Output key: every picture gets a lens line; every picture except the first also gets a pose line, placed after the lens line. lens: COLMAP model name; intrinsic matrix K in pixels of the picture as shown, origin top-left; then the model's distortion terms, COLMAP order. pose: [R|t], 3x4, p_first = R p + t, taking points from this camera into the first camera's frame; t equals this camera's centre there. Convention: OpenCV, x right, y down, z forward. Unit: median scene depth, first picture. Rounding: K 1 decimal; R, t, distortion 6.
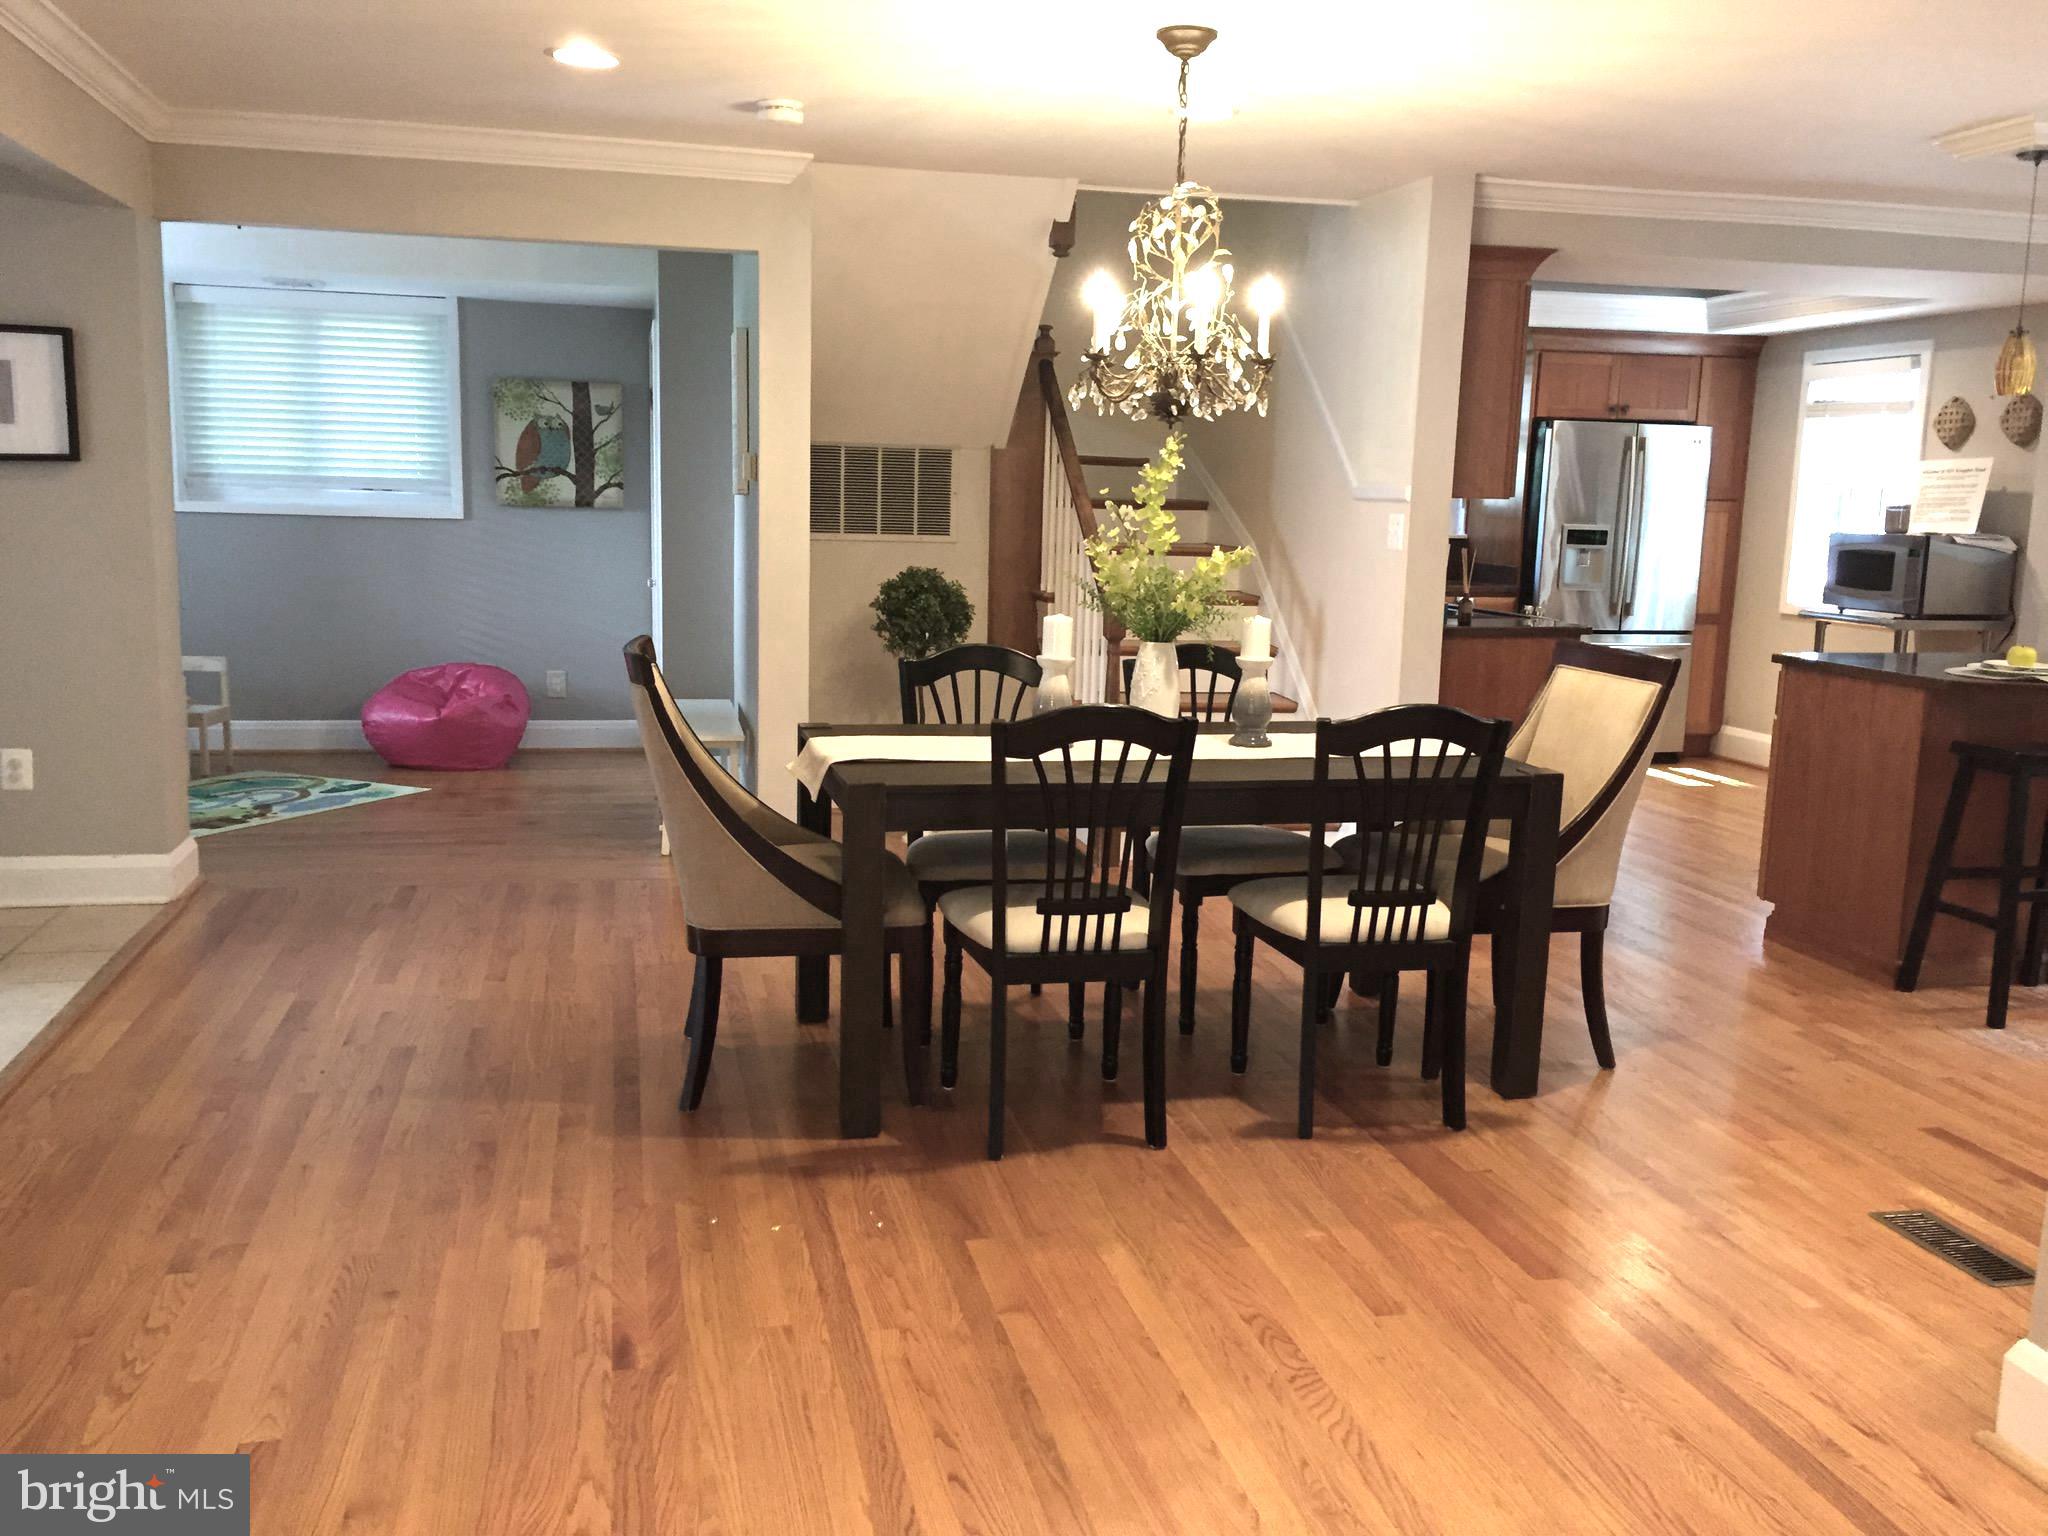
lens RADIAL K [[1762.6, 0, 1018.4], [0, 1762.6, 773.0], [0, 0, 1]] dist [0.072397, -0.092815]
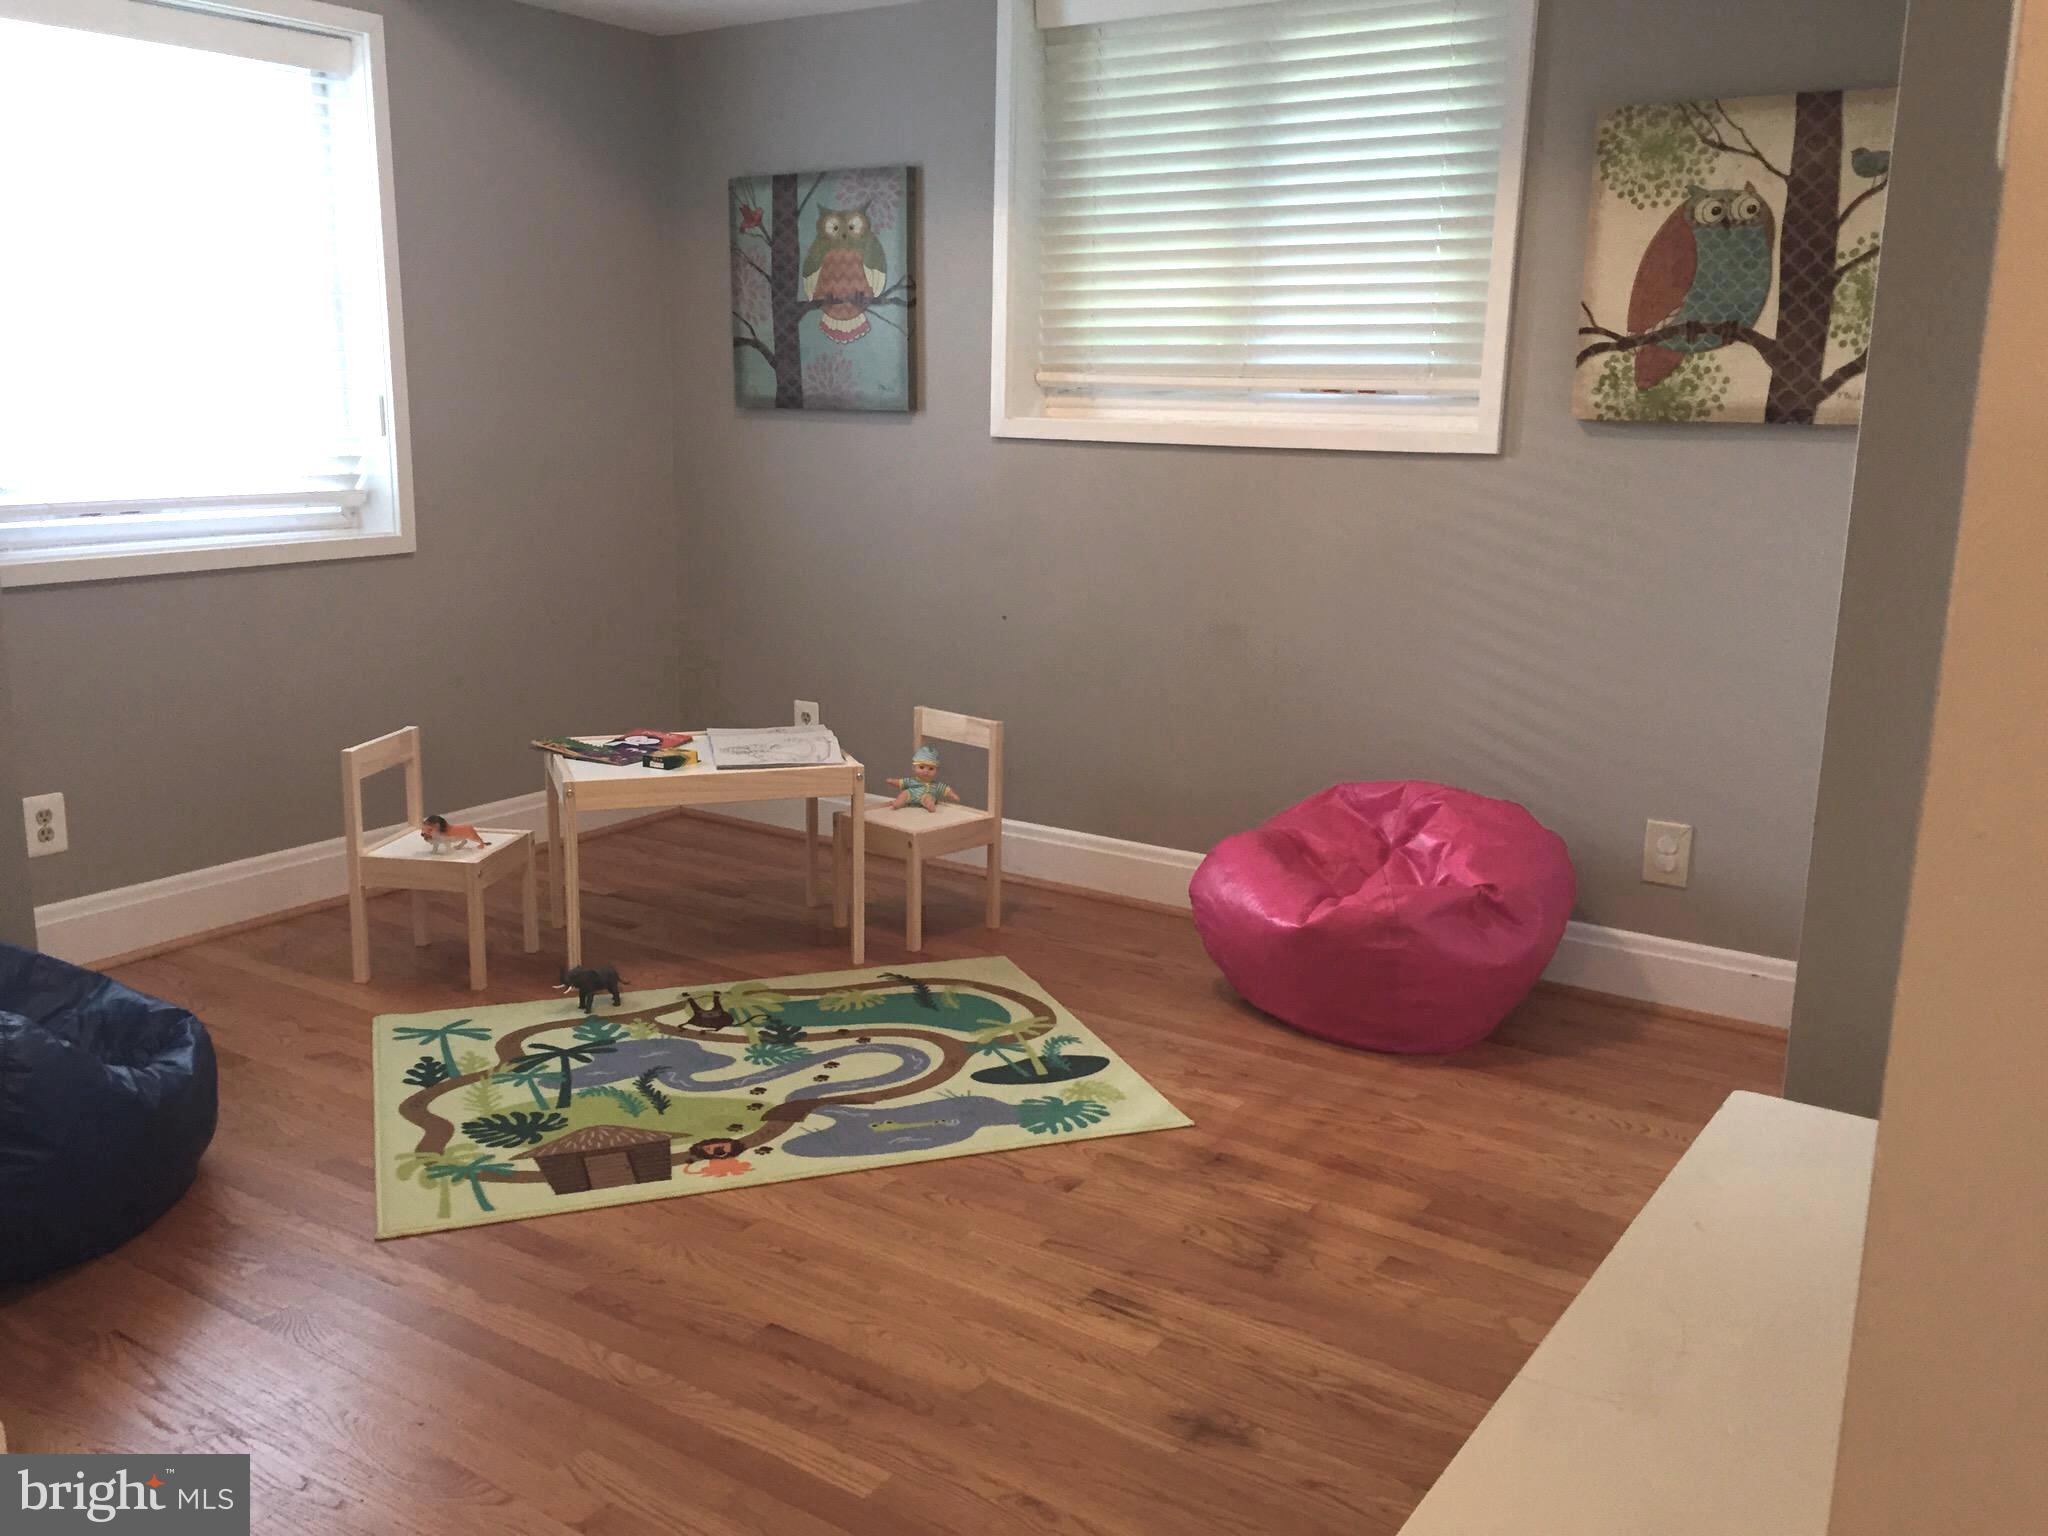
lens RADIAL K [[1762.6, 0, 1023.0], [0, 1762.6, 772.2], [0, 0, 1]] dist [0.072397, -0.092815]
pose [[0.678133, 0.144812, -0.720531, -0.066768], [-0.111199, 0.989326, 0.094180, -0.093726], [0.726478, 0.016256, 0.686997, 0.617263]]
